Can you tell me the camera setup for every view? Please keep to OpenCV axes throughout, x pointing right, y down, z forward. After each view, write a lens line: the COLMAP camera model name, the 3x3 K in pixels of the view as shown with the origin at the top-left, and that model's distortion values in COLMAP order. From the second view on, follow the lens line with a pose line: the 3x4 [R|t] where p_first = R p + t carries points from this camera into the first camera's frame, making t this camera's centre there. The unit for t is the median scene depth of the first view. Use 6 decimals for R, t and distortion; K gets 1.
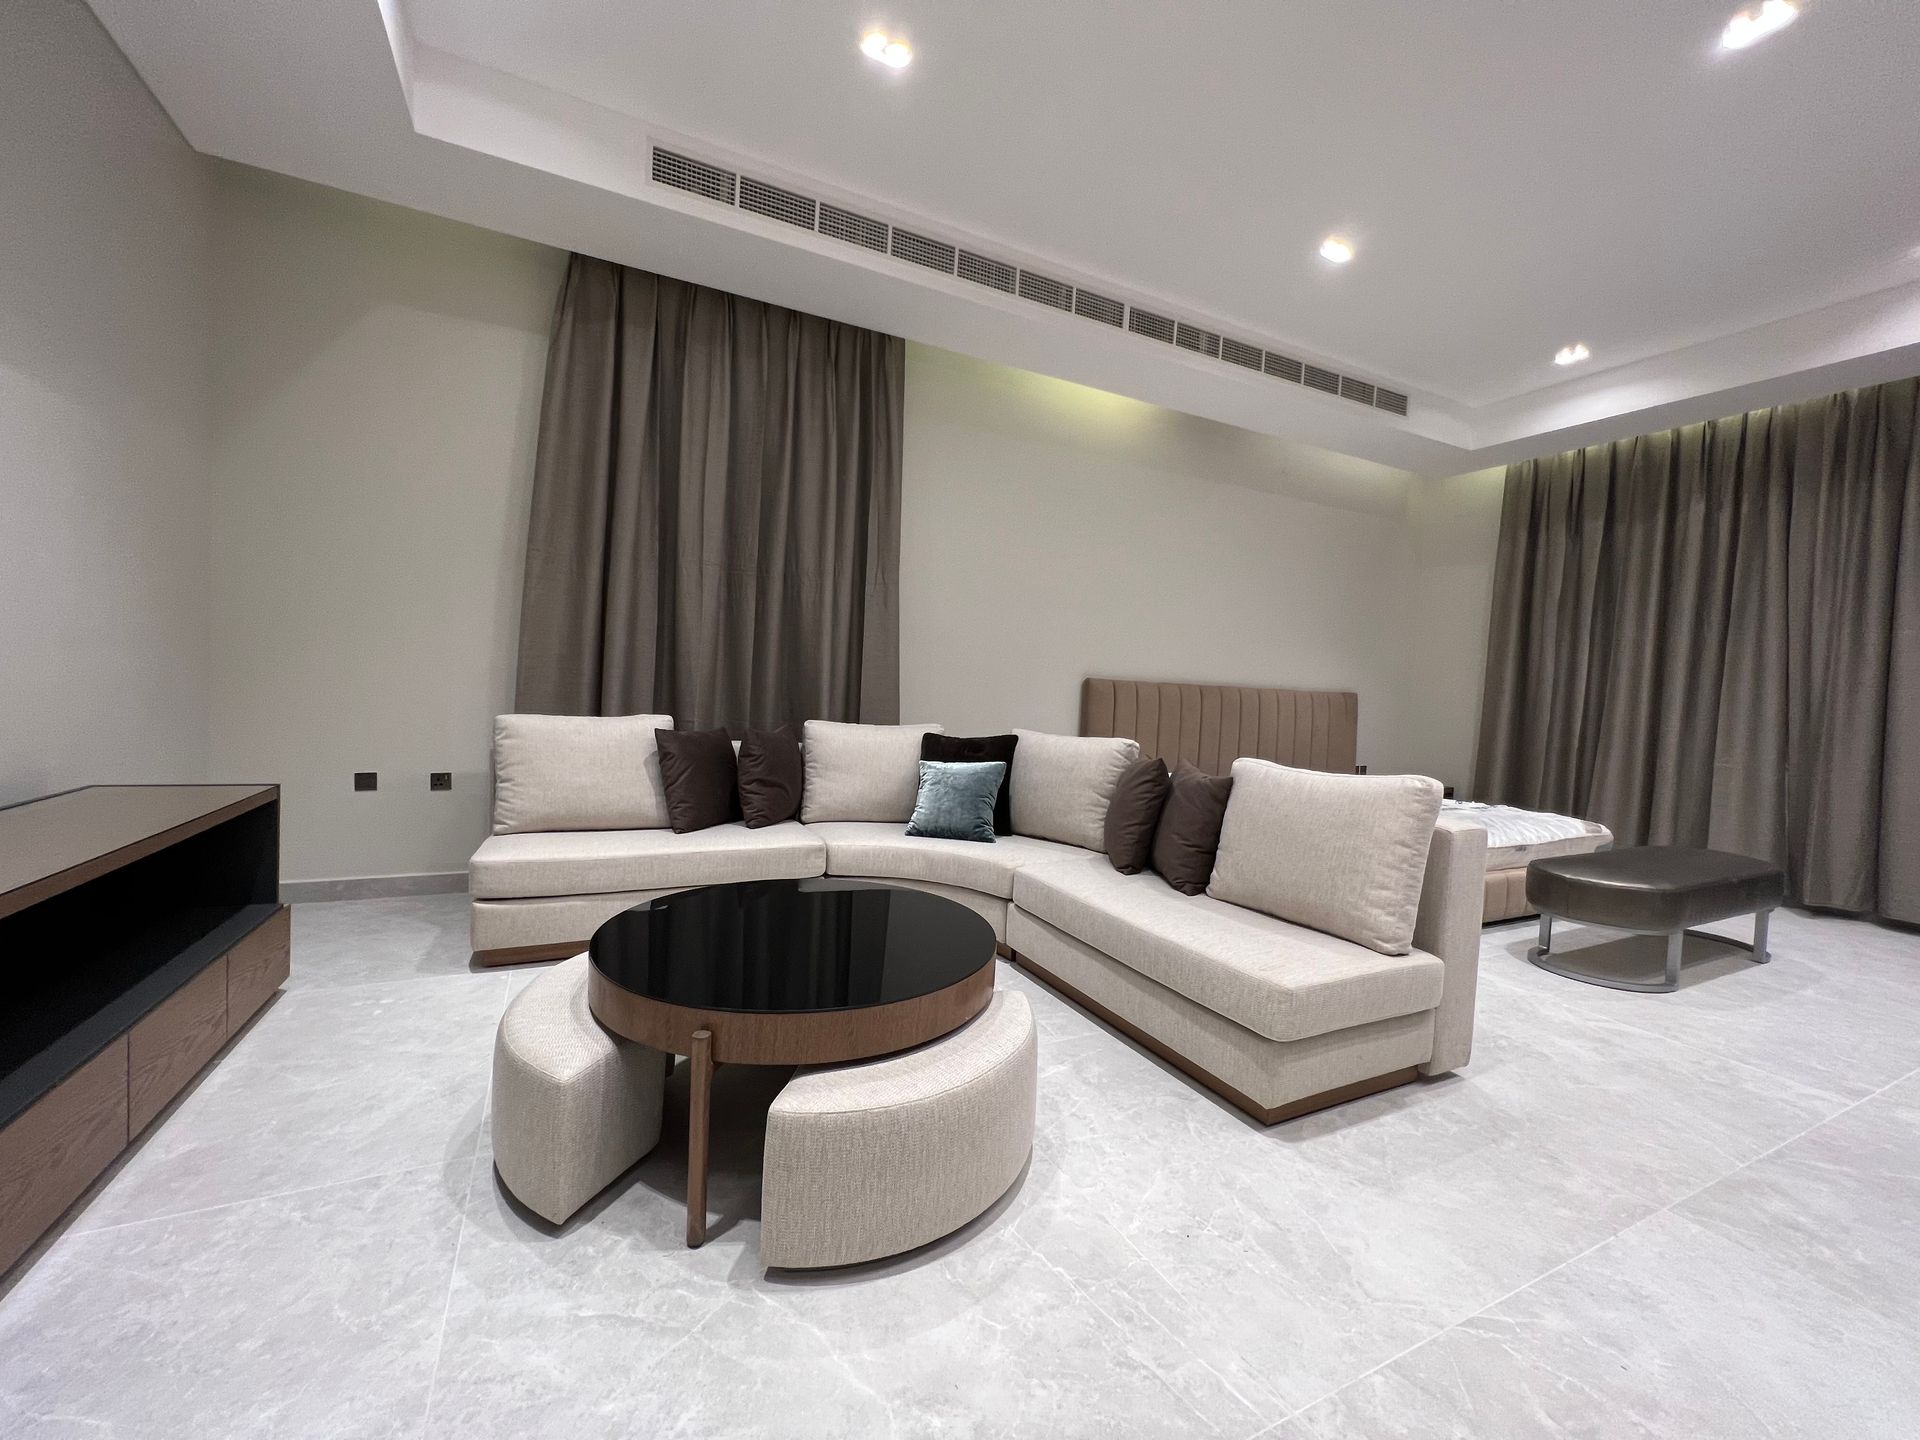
lens RADIAL K [[769.2, 0, 960.0], [0, 769.2, 720.0], [0, 0, 1]] dist [0.000506, 0.000055]
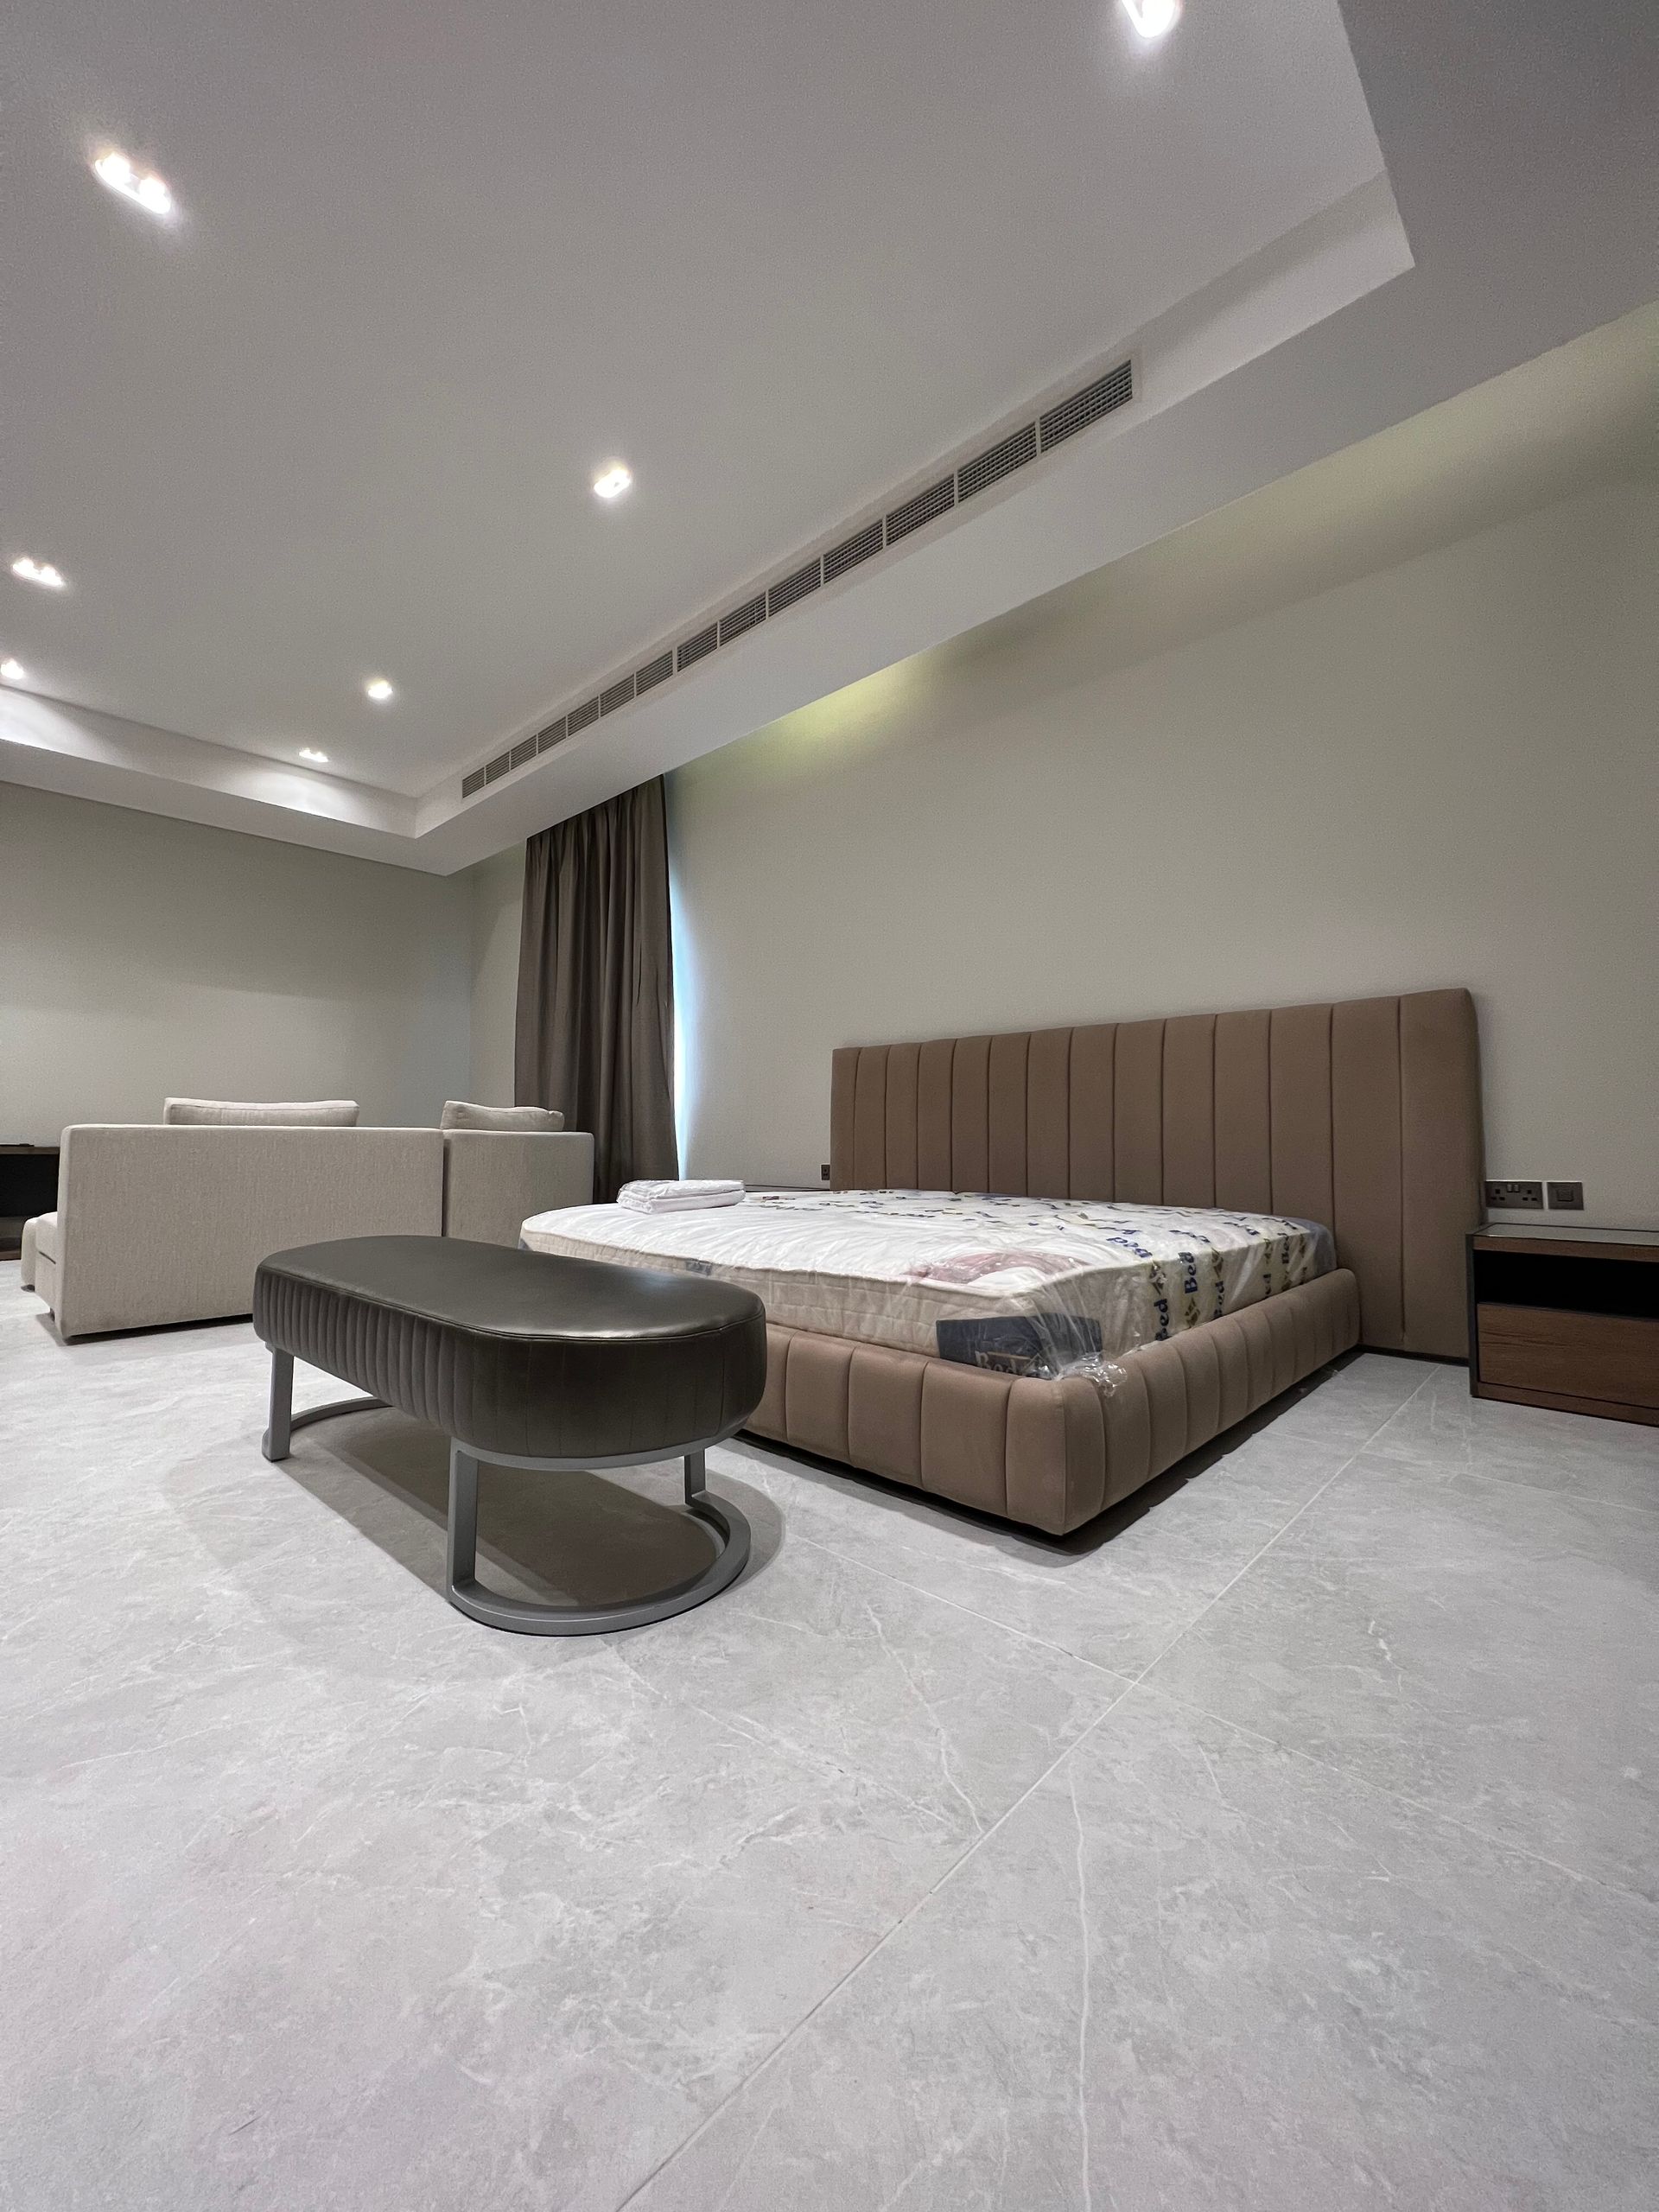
lens RADIAL K [[886.2, 0, 829.5], [0, 886.2, 1106.0], [0, 0, 1]] dist [0.000506, 0.000055]
pose [[0.344053, -0.075457, -0.935913, 1.119223], [-0.019195, 0.995992, -0.087357, 0.089808], [0.938754, 0.048021, 0.341225, 0.755795]]
